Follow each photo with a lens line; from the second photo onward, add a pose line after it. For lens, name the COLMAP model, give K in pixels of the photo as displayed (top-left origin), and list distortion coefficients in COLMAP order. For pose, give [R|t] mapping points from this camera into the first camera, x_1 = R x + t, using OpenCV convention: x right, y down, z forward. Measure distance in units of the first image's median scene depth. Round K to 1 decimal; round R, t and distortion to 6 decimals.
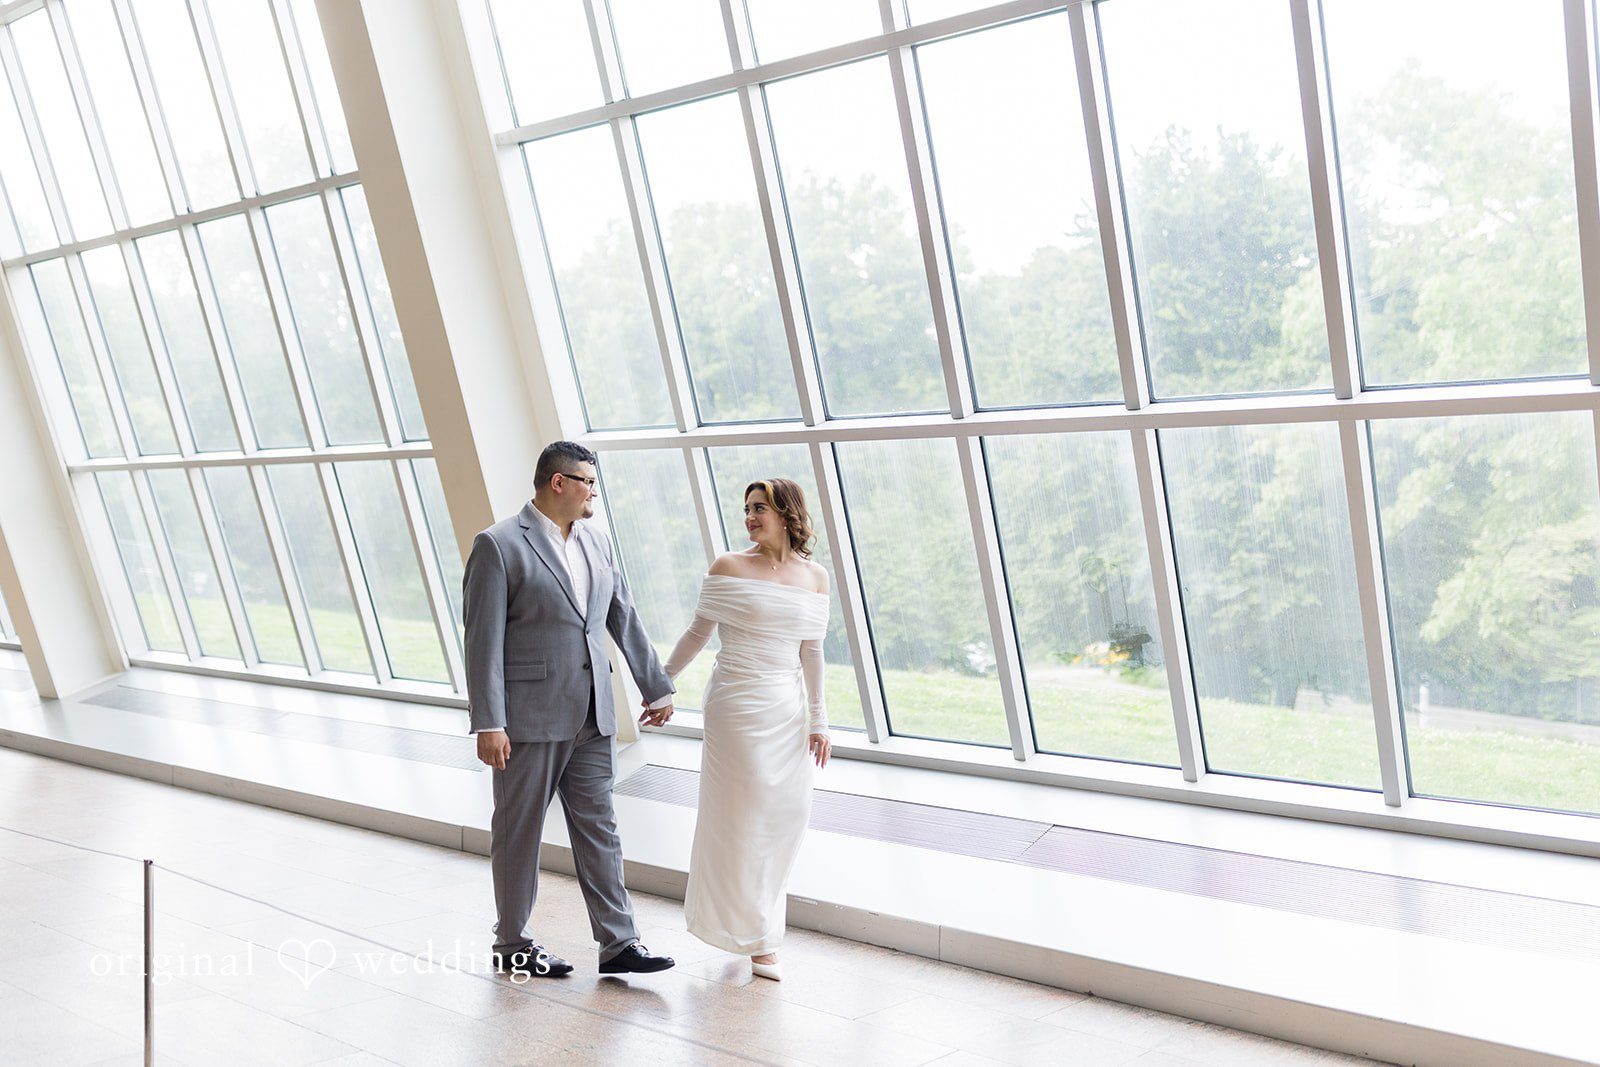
lens RADIAL K [[1687.1, 0, 800.0], [0, 1687.1, 533.5], [0, 0, 1]] dist [-0.050448, 0.152415]
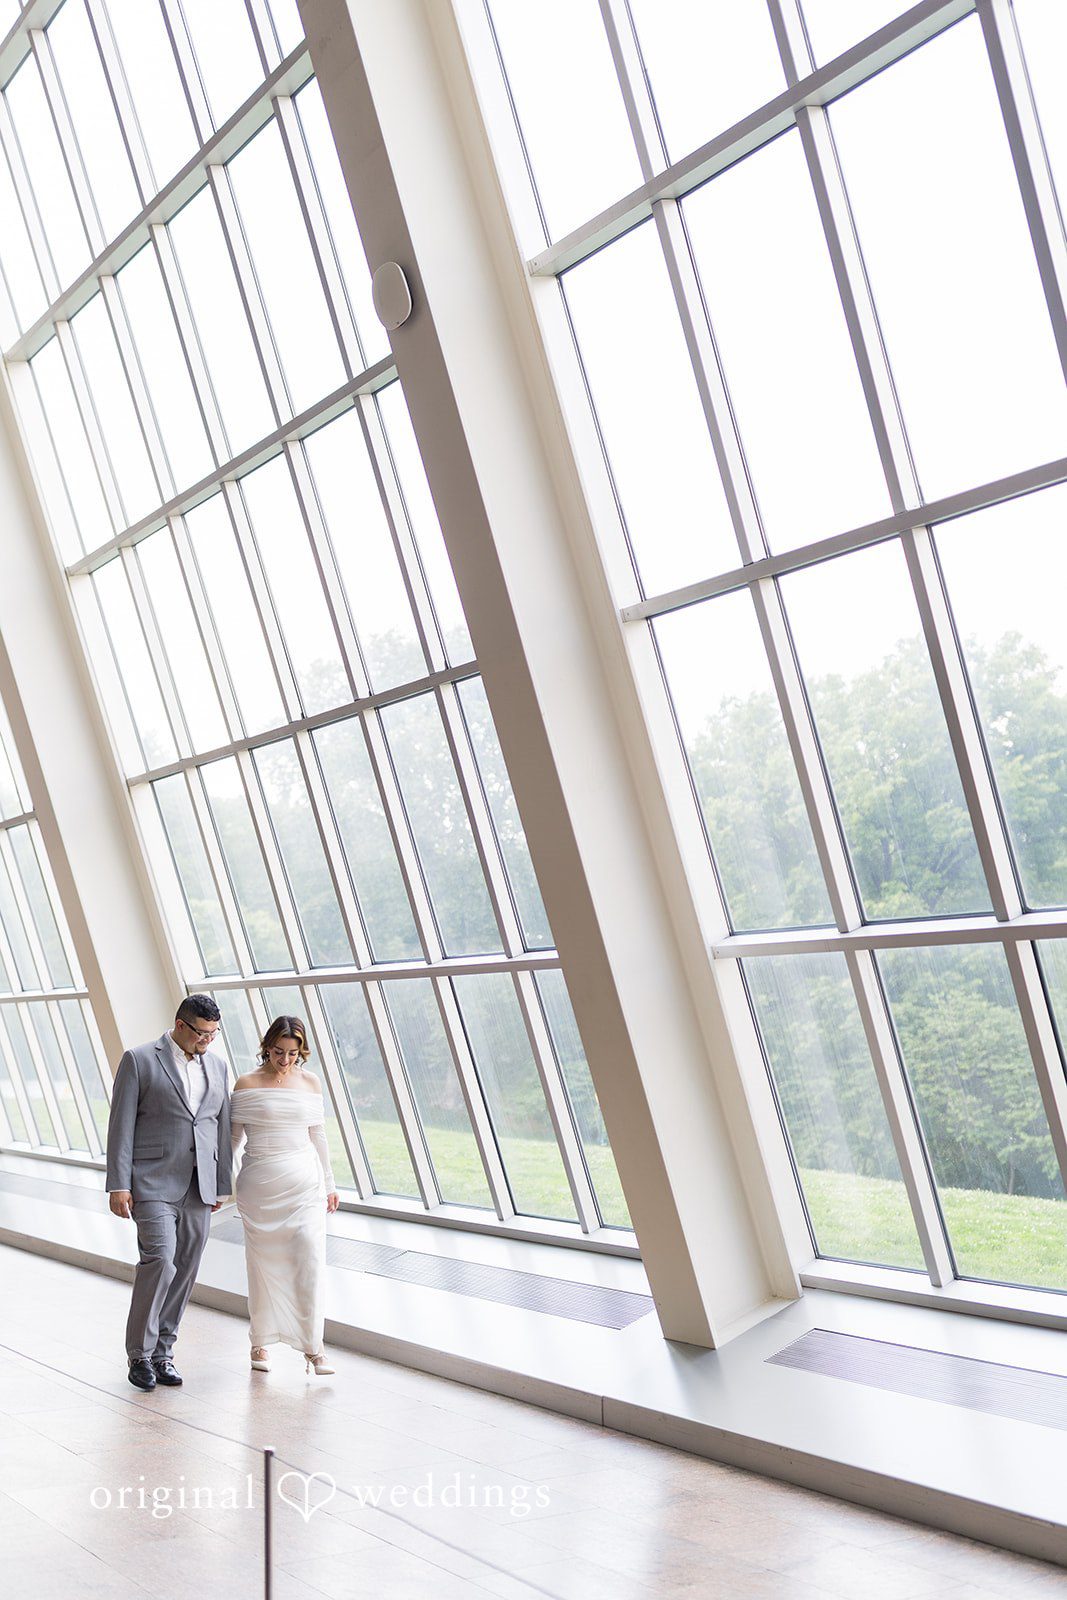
lens RADIAL K [[2380.8, 0, 533.5], [0, 2380.8, 800.0], [0, 0, 1]] dist [0.047806, 0.077899]
pose [[0.934831, -0.043826, -0.352377, 0.235484], [0.006371, 0.994265, -0.106757, 0.001772], [0.355035, 0.097555, 0.929749, -0.213483]]
